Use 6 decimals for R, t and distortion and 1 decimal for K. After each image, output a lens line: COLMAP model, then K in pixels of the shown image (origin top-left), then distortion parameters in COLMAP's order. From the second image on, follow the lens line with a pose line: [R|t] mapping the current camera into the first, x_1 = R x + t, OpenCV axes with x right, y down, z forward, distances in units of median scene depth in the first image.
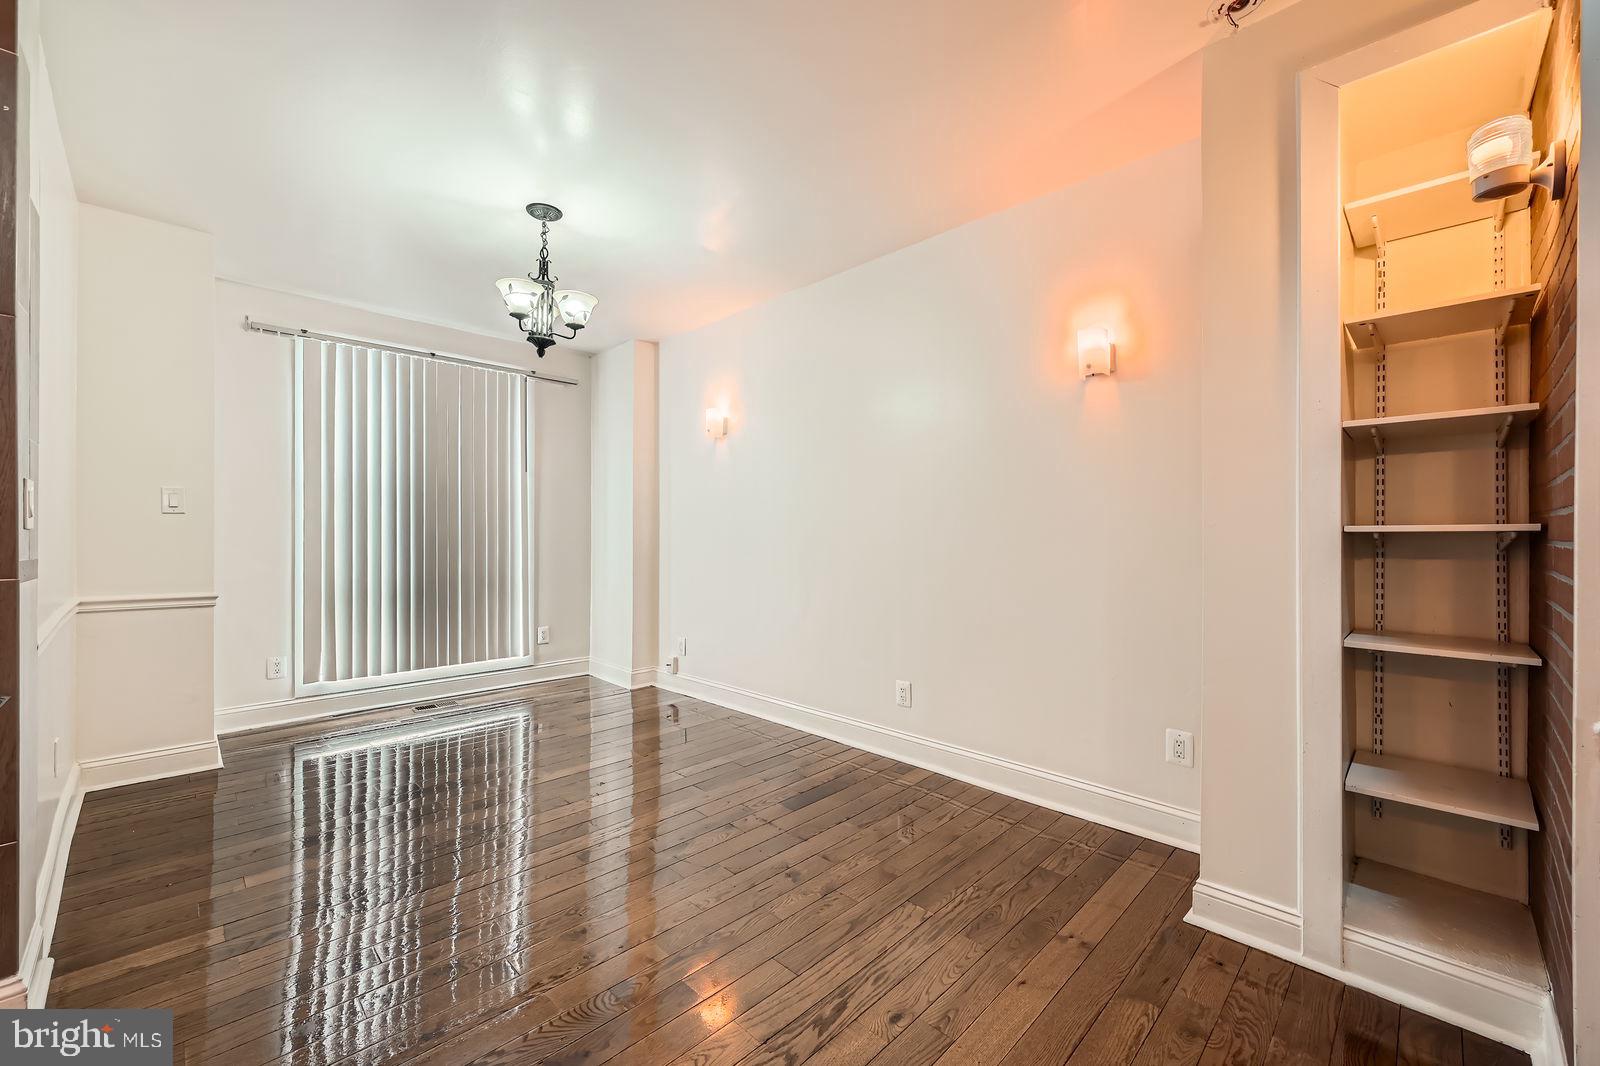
lens RADIAL K [[634.6, 0, 795.6], [0, 634.6, 532.6], [0, 0, 1]] dist [-0.000069, -0.000328]
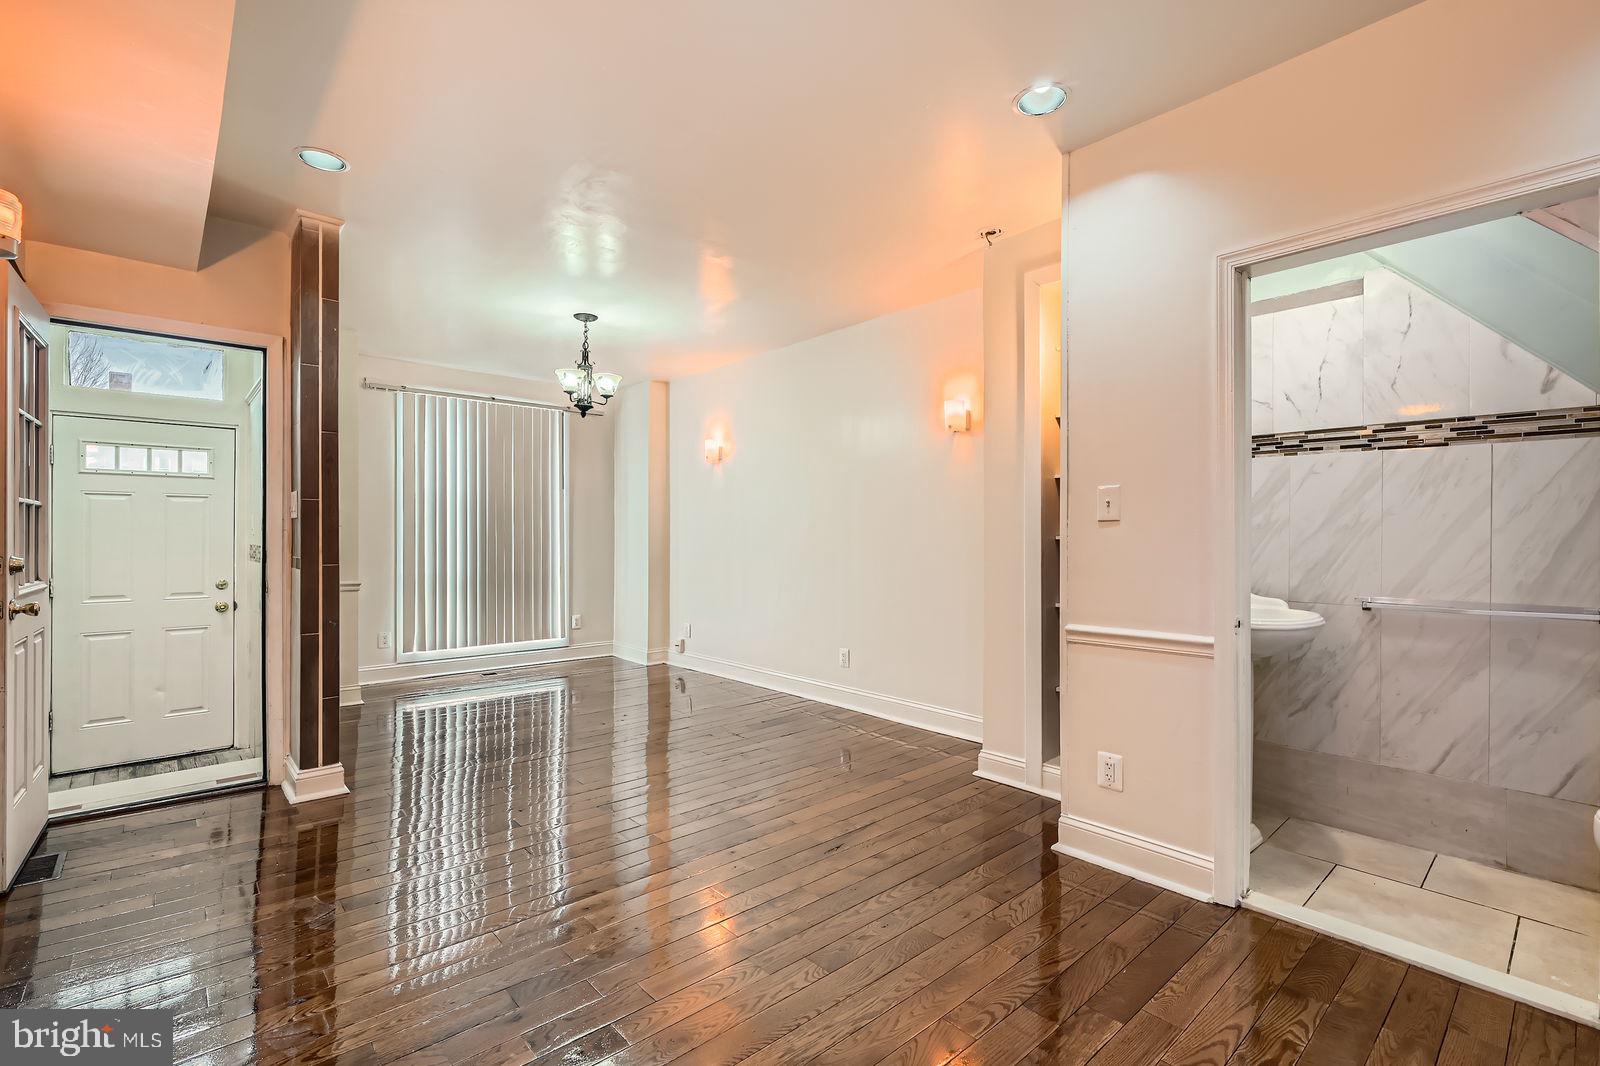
lens RADIAL K [[716.8, 0, 788.2], [0, 716.8, 536.2], [0, 0, 1]] dist [0.000868, 0.000390]
pose [[0.997914, -0.000924, -0.064554, 0.116030], [0.001103, 0.999996, 0.002737, -0.007351], [0.064551, -0.002802, 0.997910, -0.412061]]
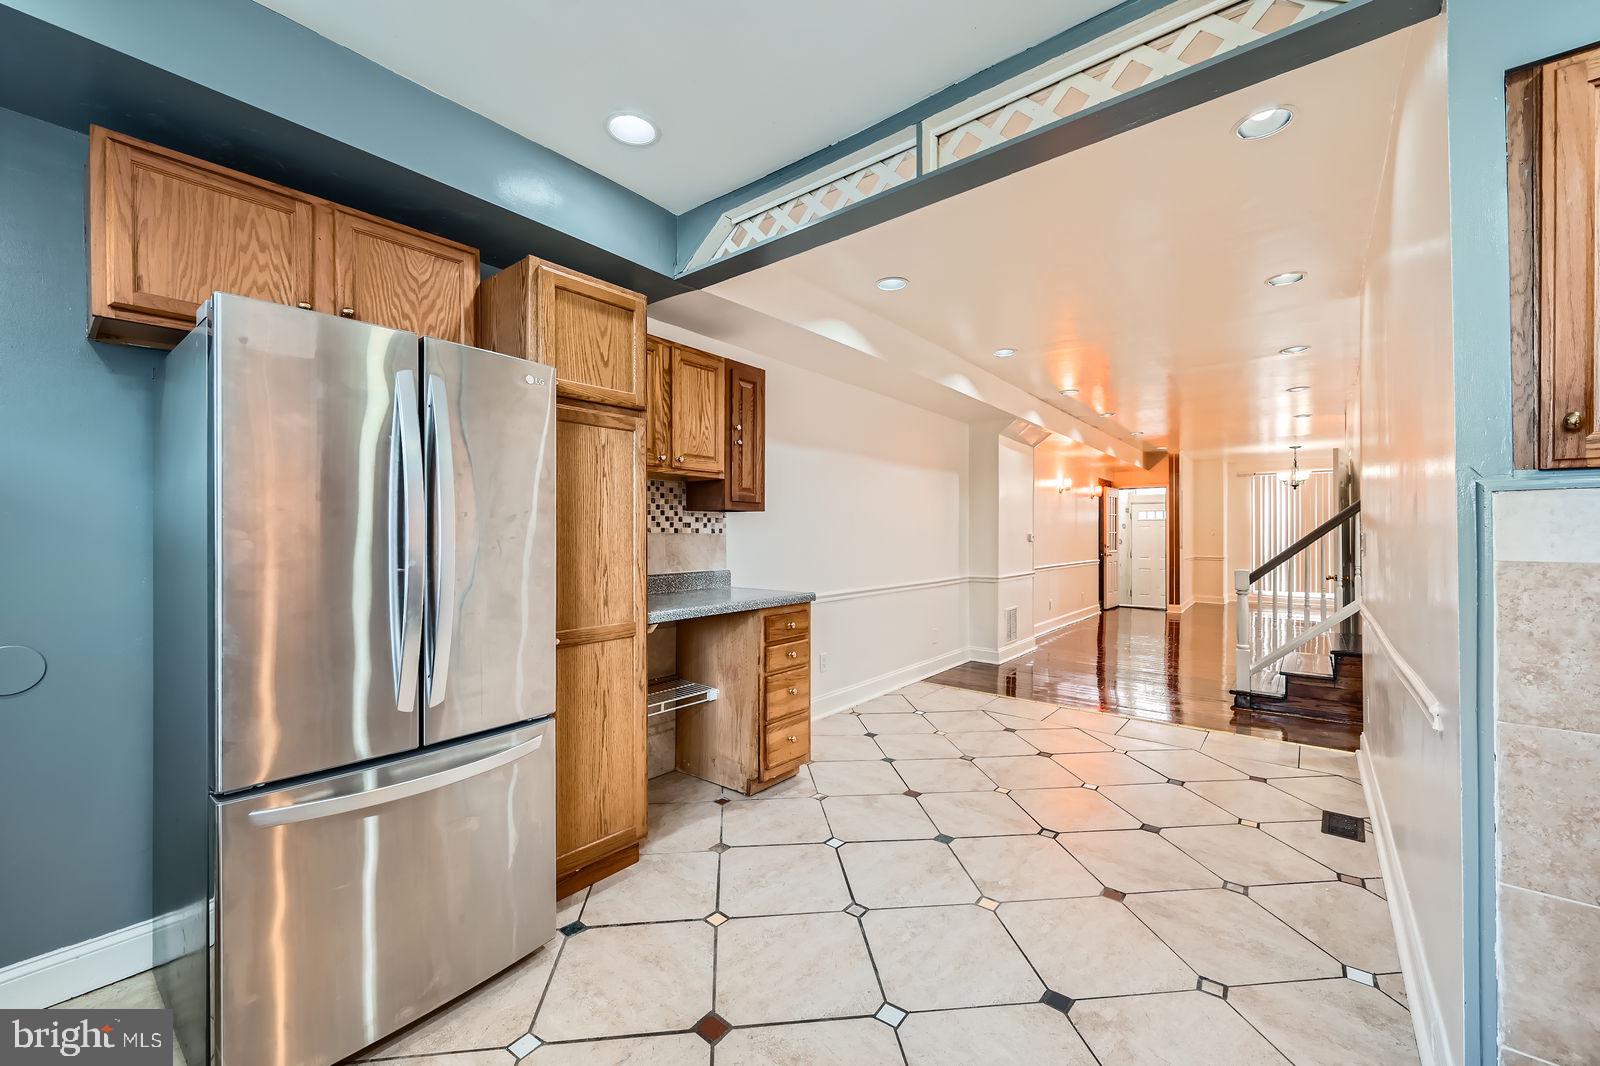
lens RADIAL K [[634.6, 0, 795.6], [0, 634.6, 532.6], [0, 0, 1]] dist [-0.000069, -0.000328]
pose [[0.116357, -0.002353, -0.993205, 1.823701], [0.007155, 0.999973, -0.001531, -0.043192], [0.993182, -0.006928, 0.116371, -1.408129]]
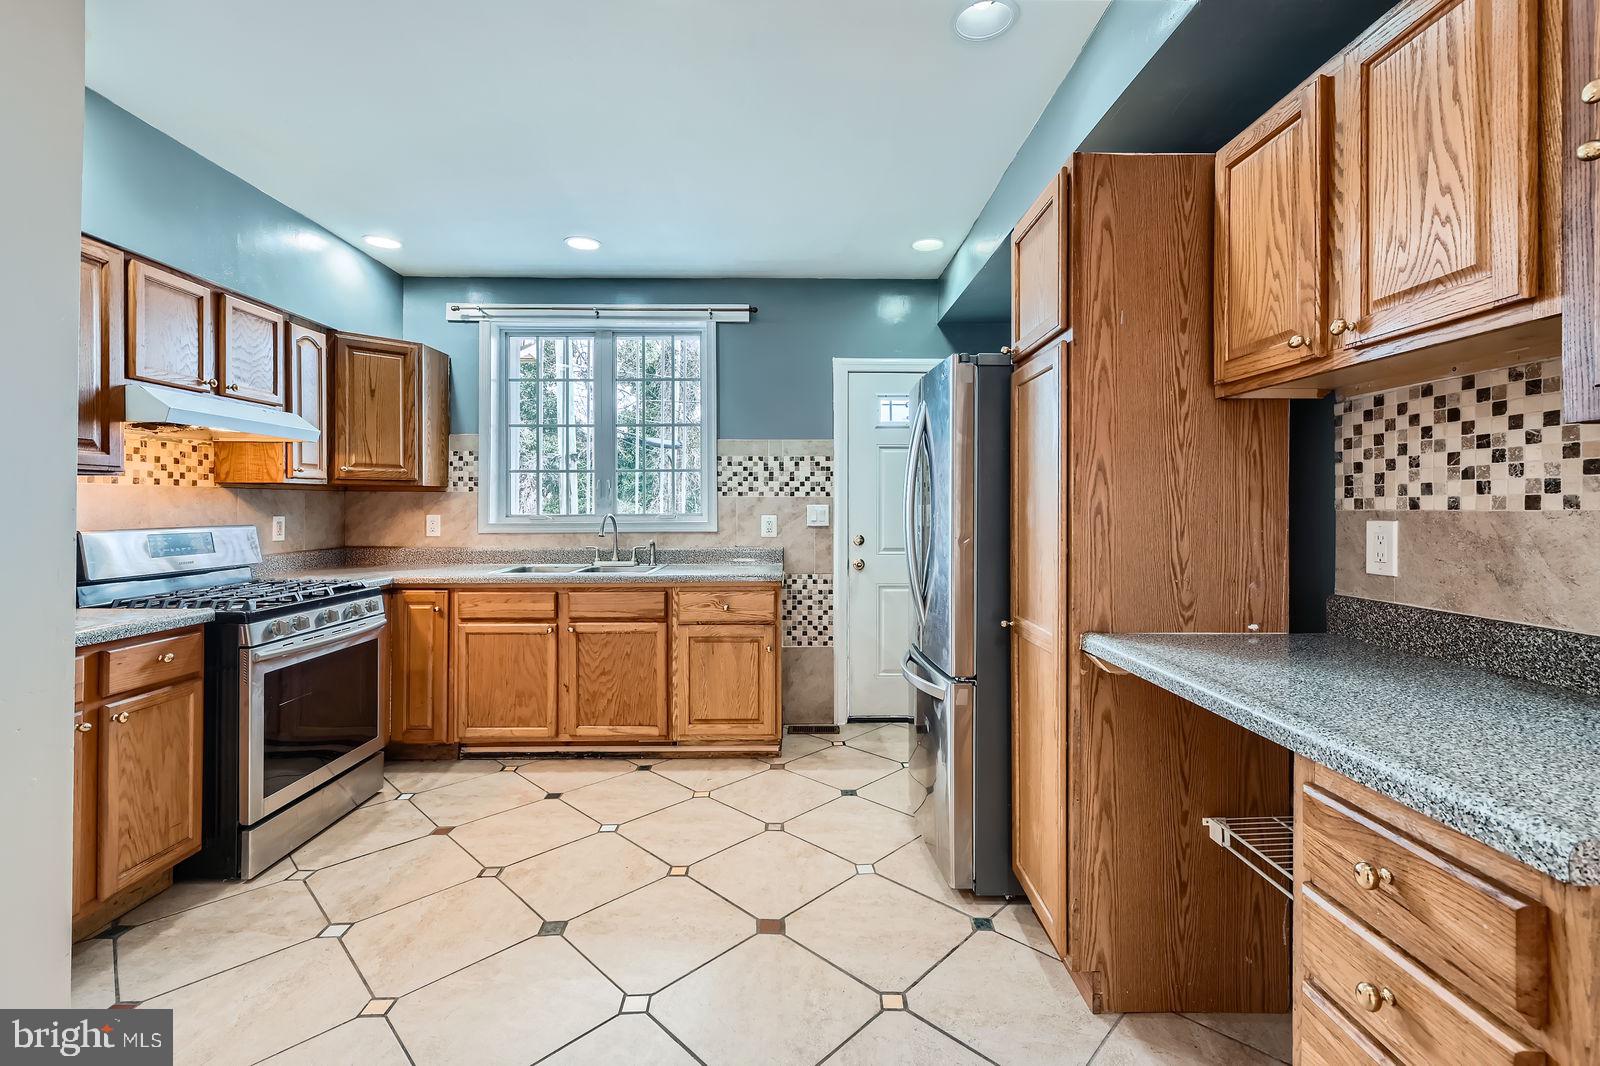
lens RADIAL K [[708.3, 0, 816.0], [0, 708.3, 506.2], [0, 0, 1]] dist [-0.001413, -0.000154]
pose [[-0.733208, -0.000629, 0.680004, 1.086179], [-0.005956, 0.999967, -0.005497, -0.043135], [-0.679979, -0.008081, -0.733187, -1.071597]]
